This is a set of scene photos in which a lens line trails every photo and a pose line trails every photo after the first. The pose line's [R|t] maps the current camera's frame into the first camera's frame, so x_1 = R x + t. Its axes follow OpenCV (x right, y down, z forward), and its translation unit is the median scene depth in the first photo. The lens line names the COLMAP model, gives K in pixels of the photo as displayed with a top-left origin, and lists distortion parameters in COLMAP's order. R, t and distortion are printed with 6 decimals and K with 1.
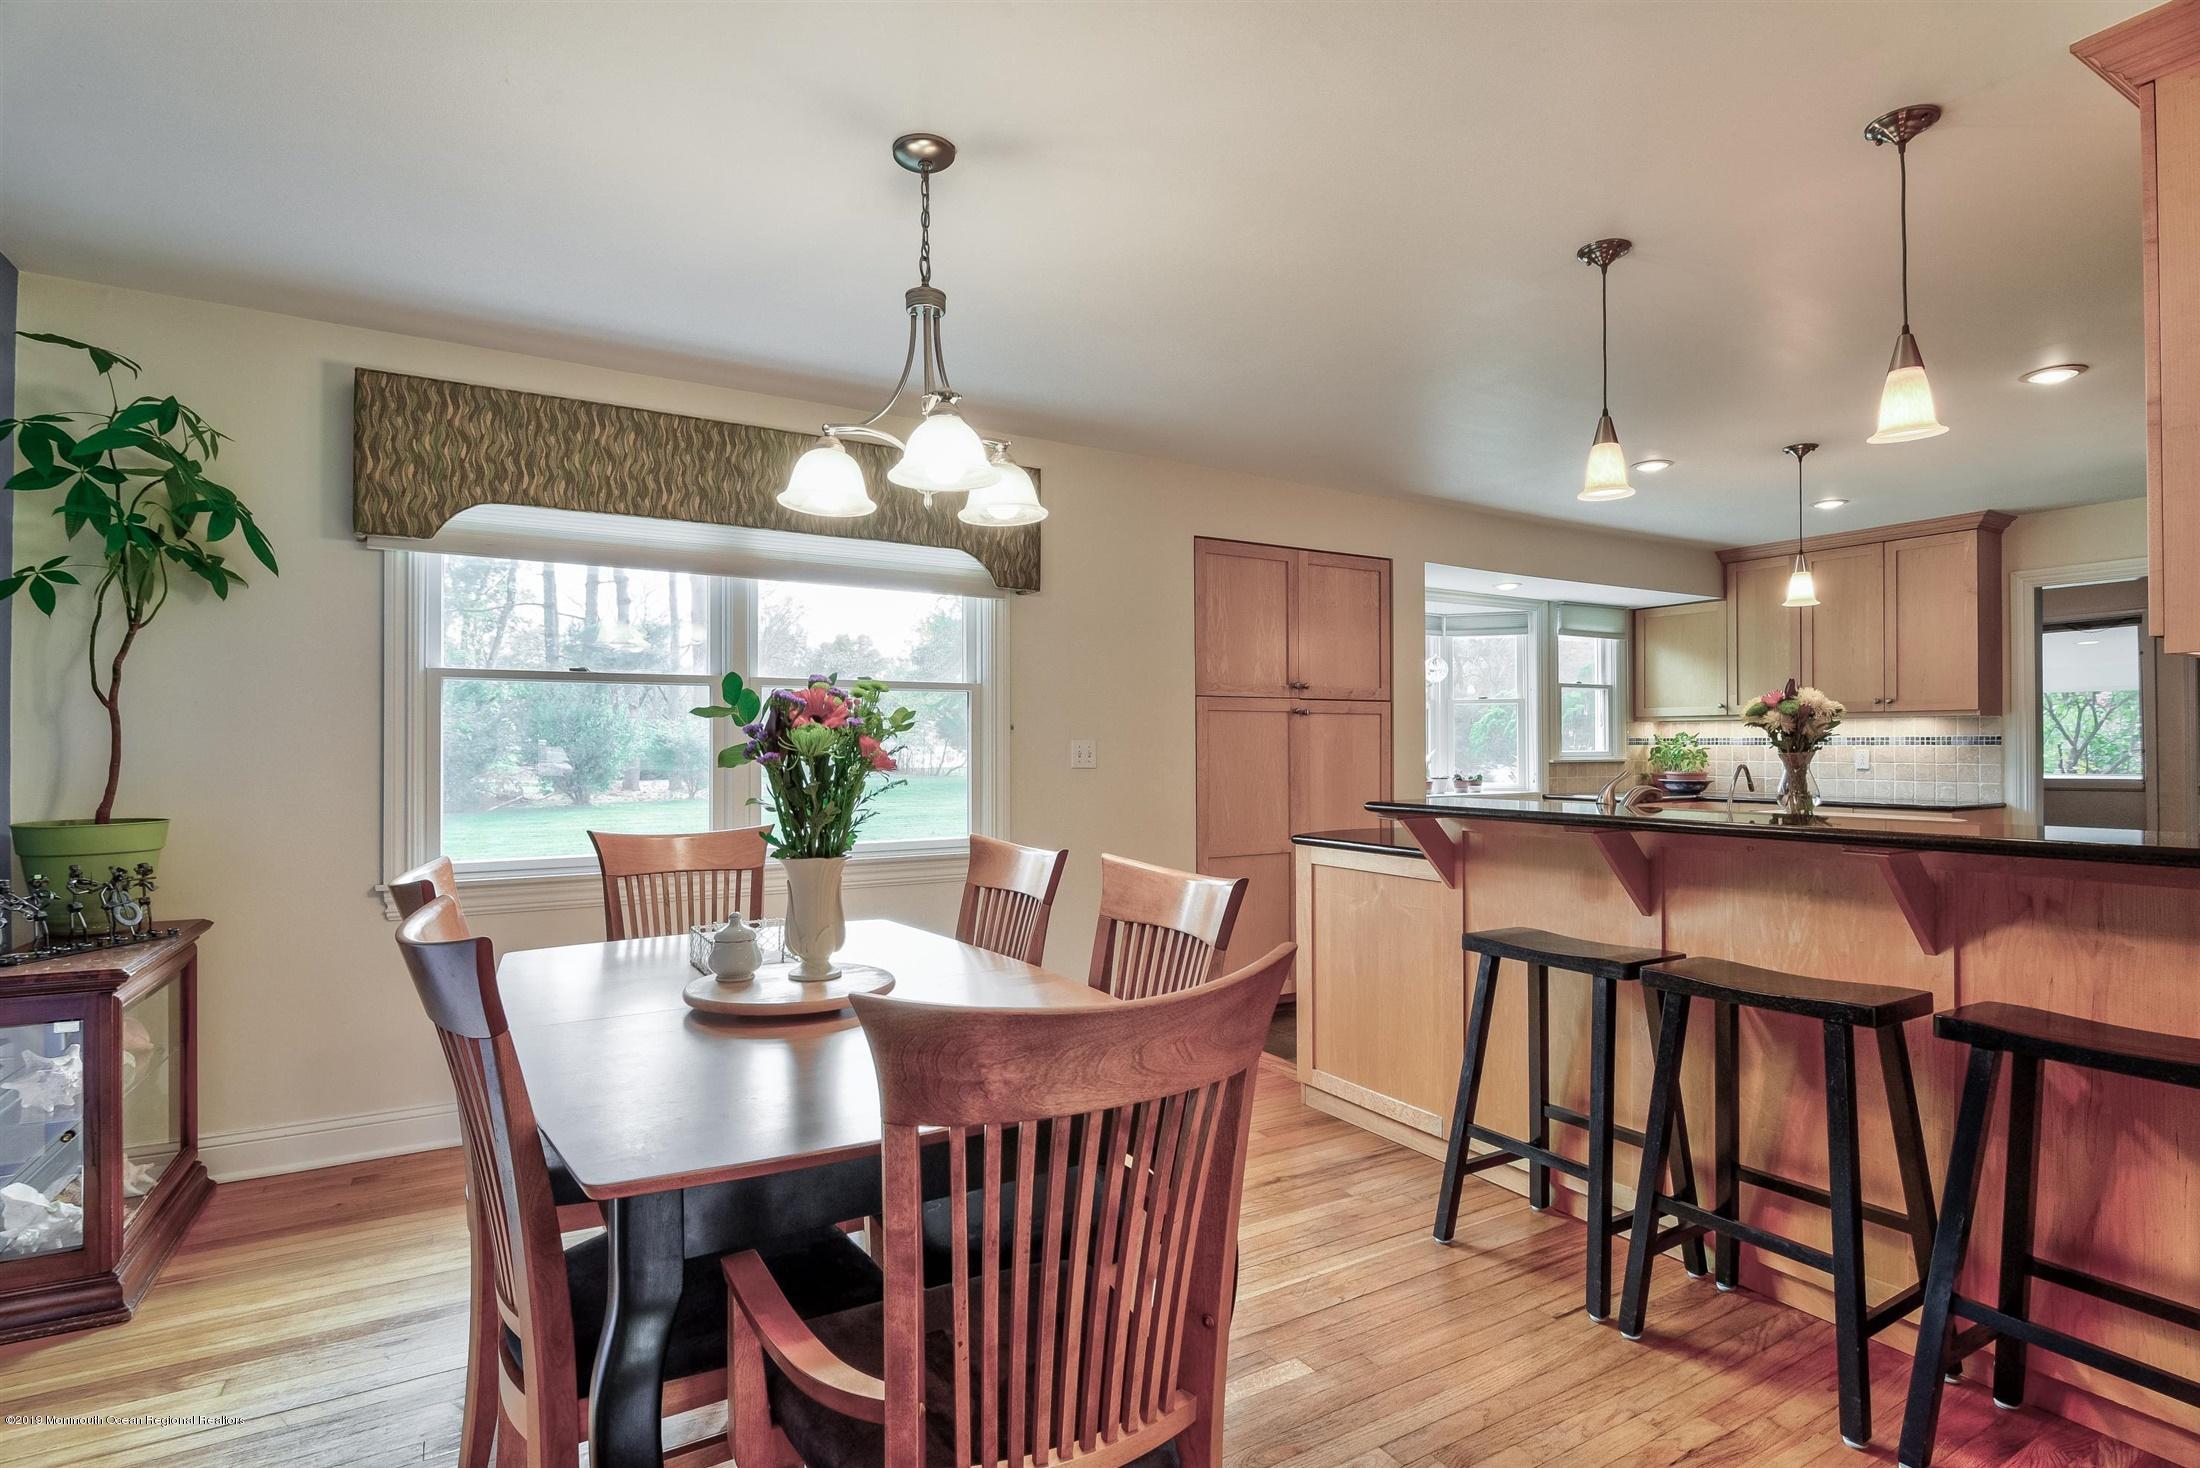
lens RADIAL K [[1088.8, 0, 1100.0], [0, 1088.8, 734.0], [0, 0, 1]] dist [0.000491, 0.000035]
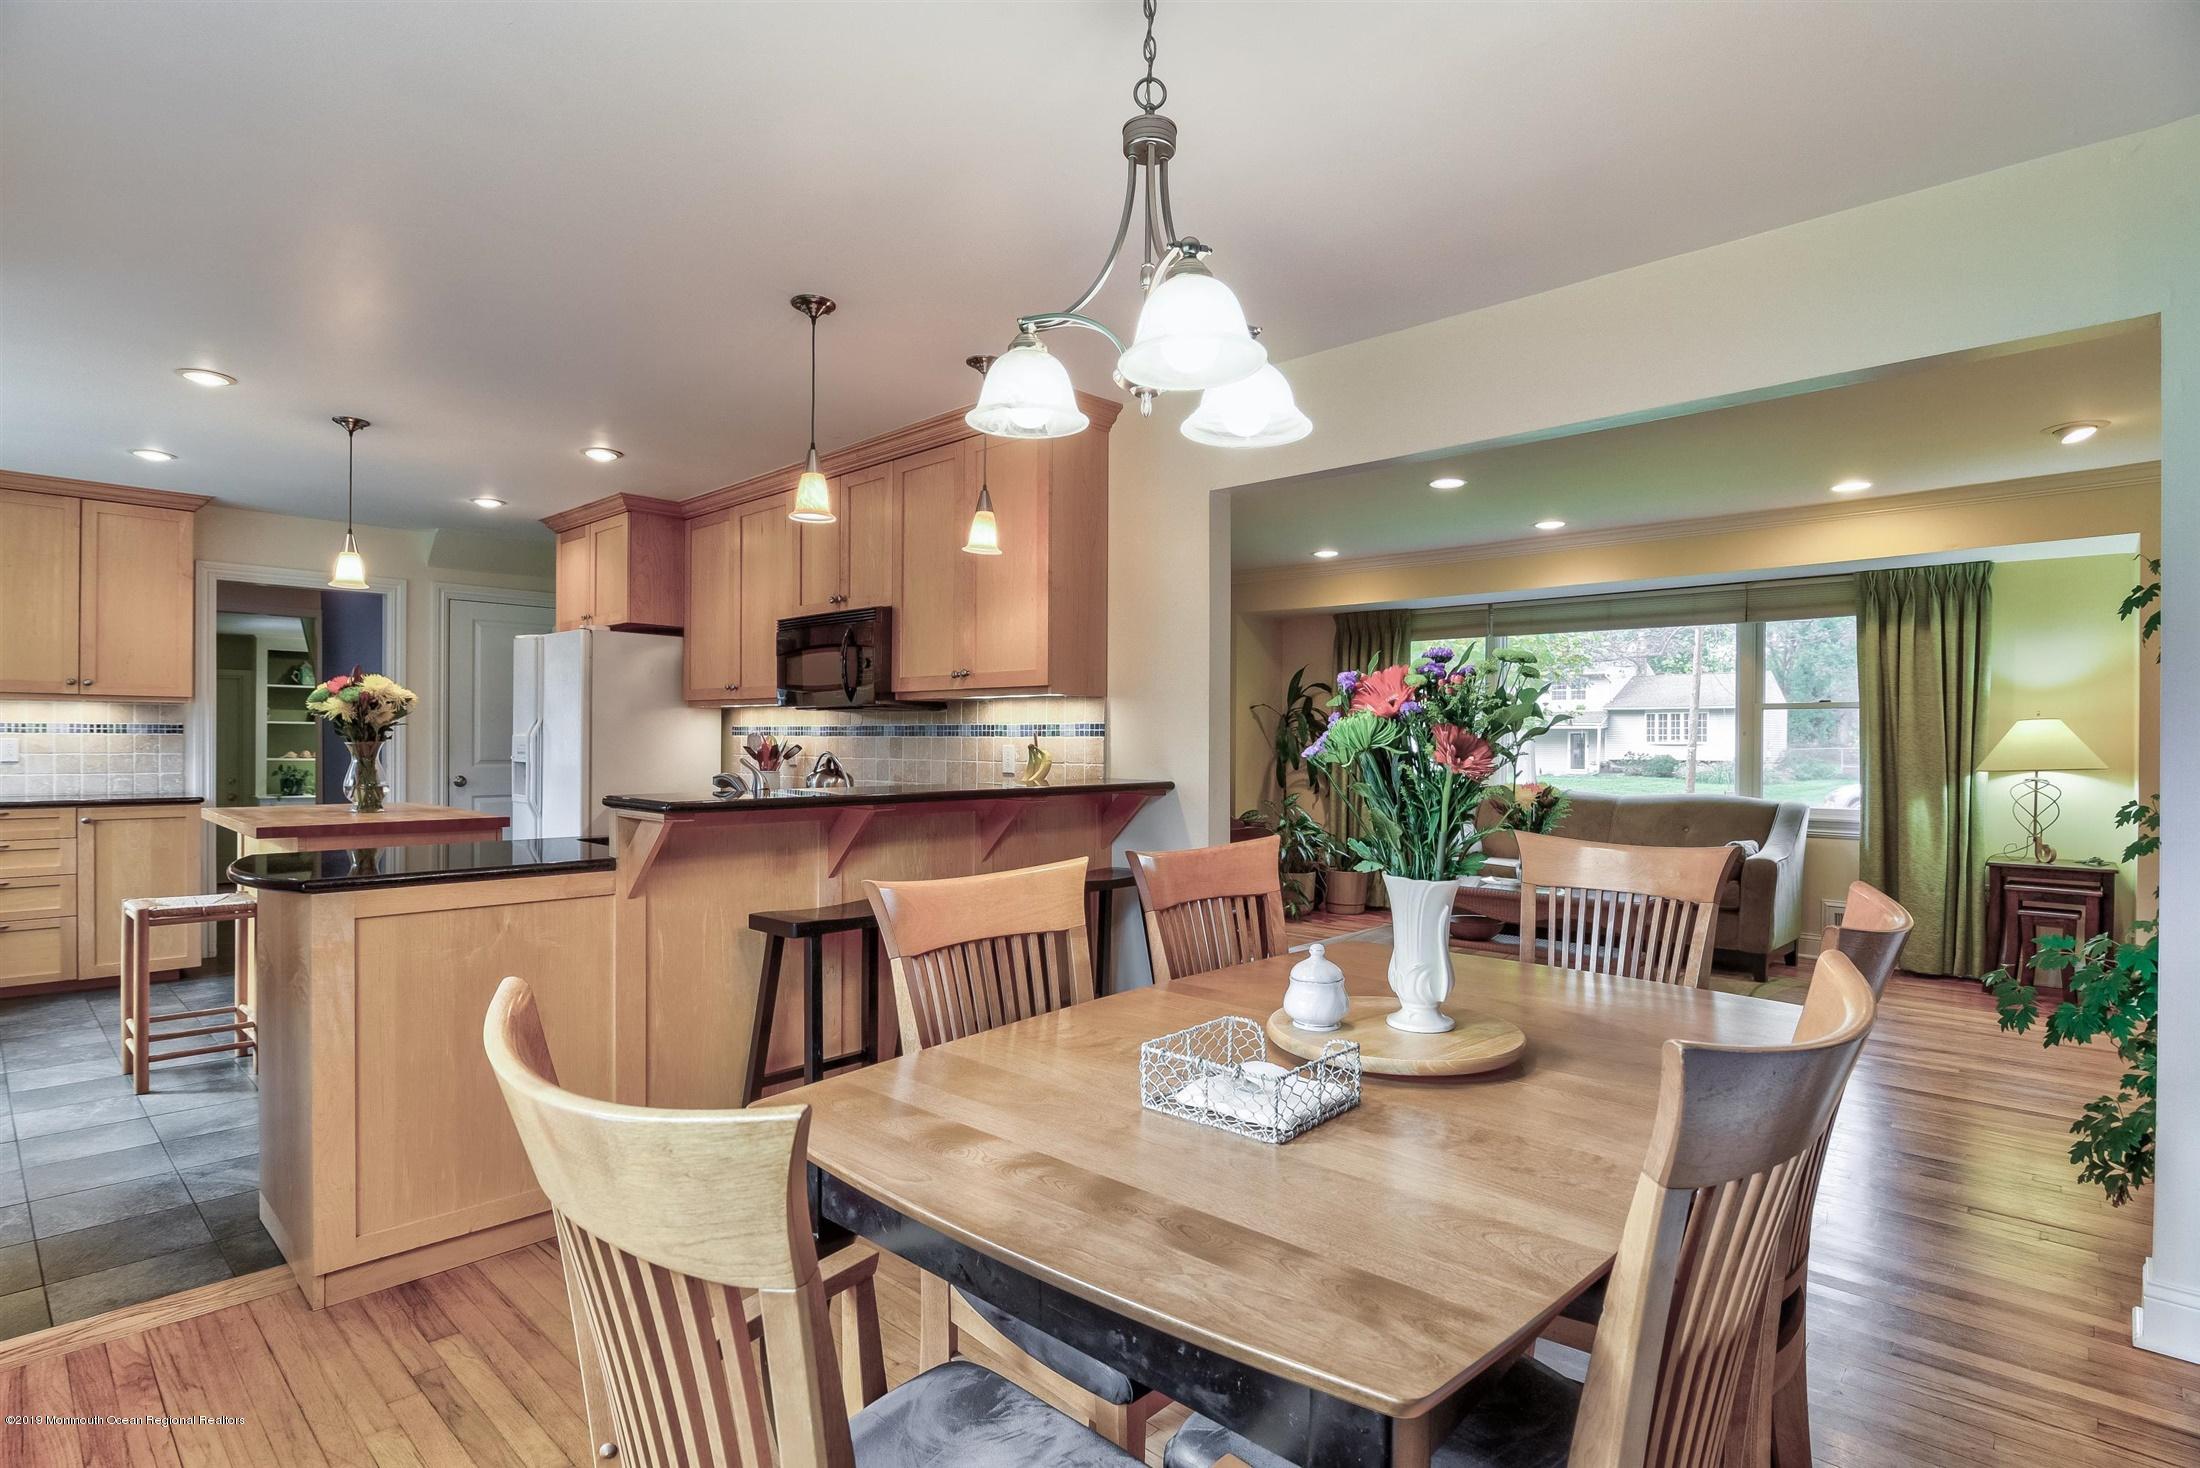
lens RADIAL K [[1080.7, 0, 1101.7], [0, 1080.7, 737.8], [0, 0, 1]] dist [-0.024952, 0.000278]
pose [[-0.277694, 0.000095, 0.960670, -0.310180], [-0.015002, 0.999878, -0.004436, 0.005500], [-0.960553, -0.015644, -0.277658, 0.451939]]
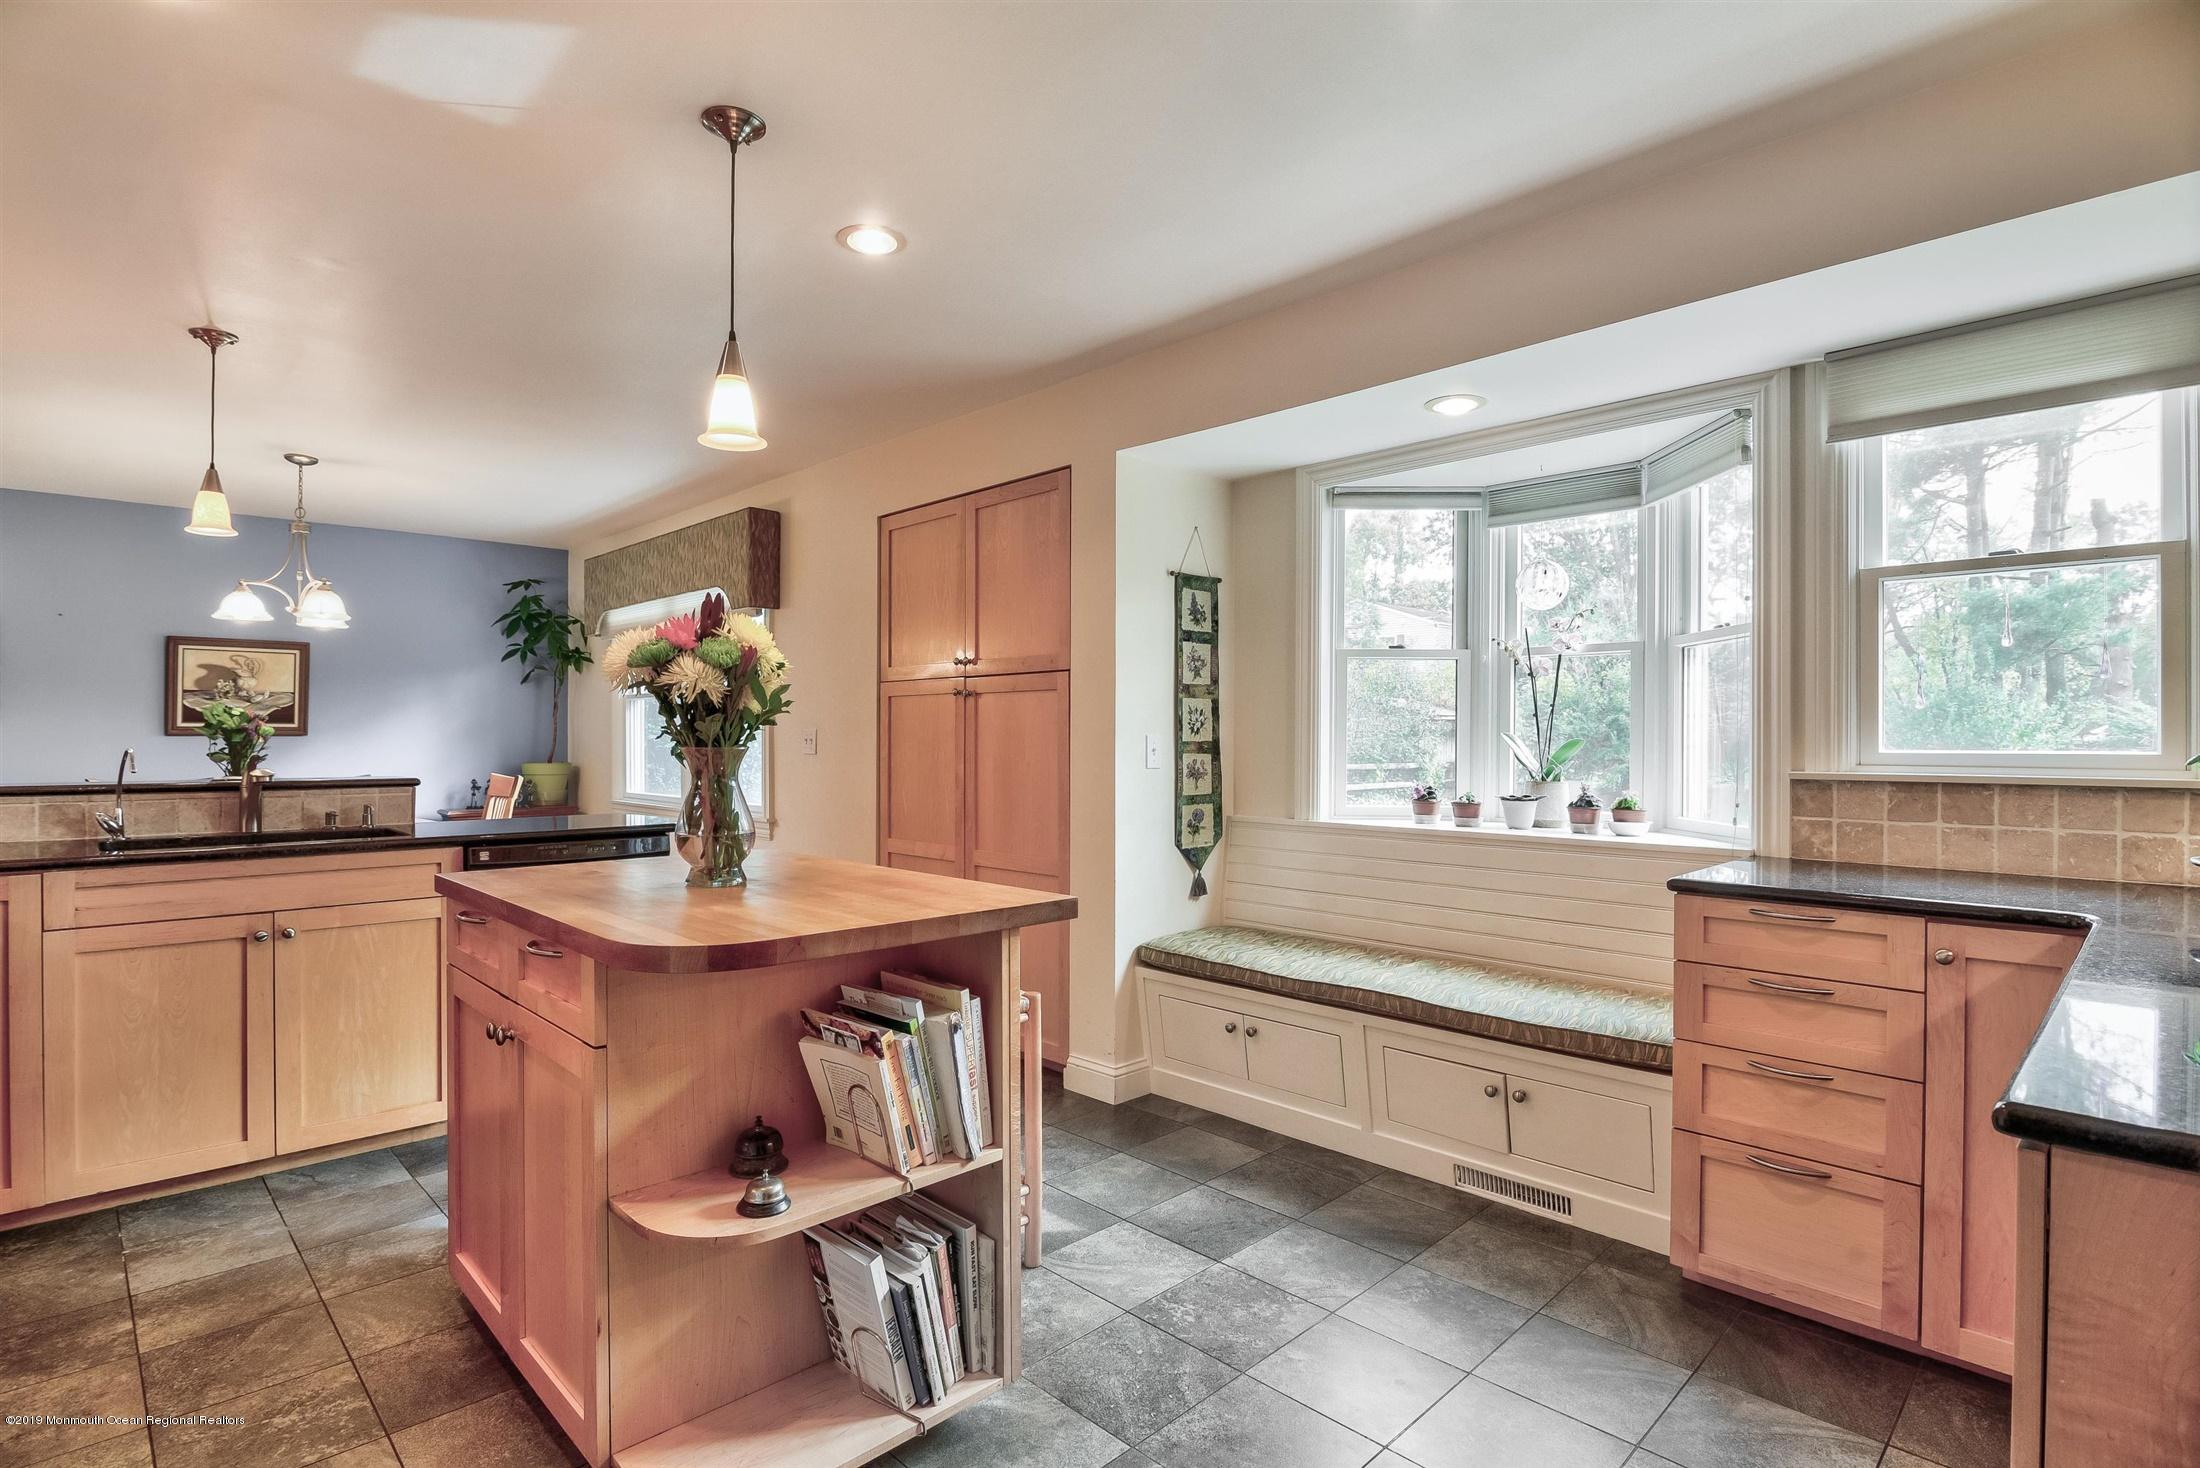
lens RADIAL K [[1080.7, 0, 1101.7], [0, 1080.7, 737.8], [0, 0, 1]] dist [-0.024952, 0.000278]
pose [[0.227434, 0.003285, -0.973788, 0.825917], [0.006211, 0.999969, 0.004824, 0.009050], [0.973774, -0.007145, 0.227407, 0.757091]]
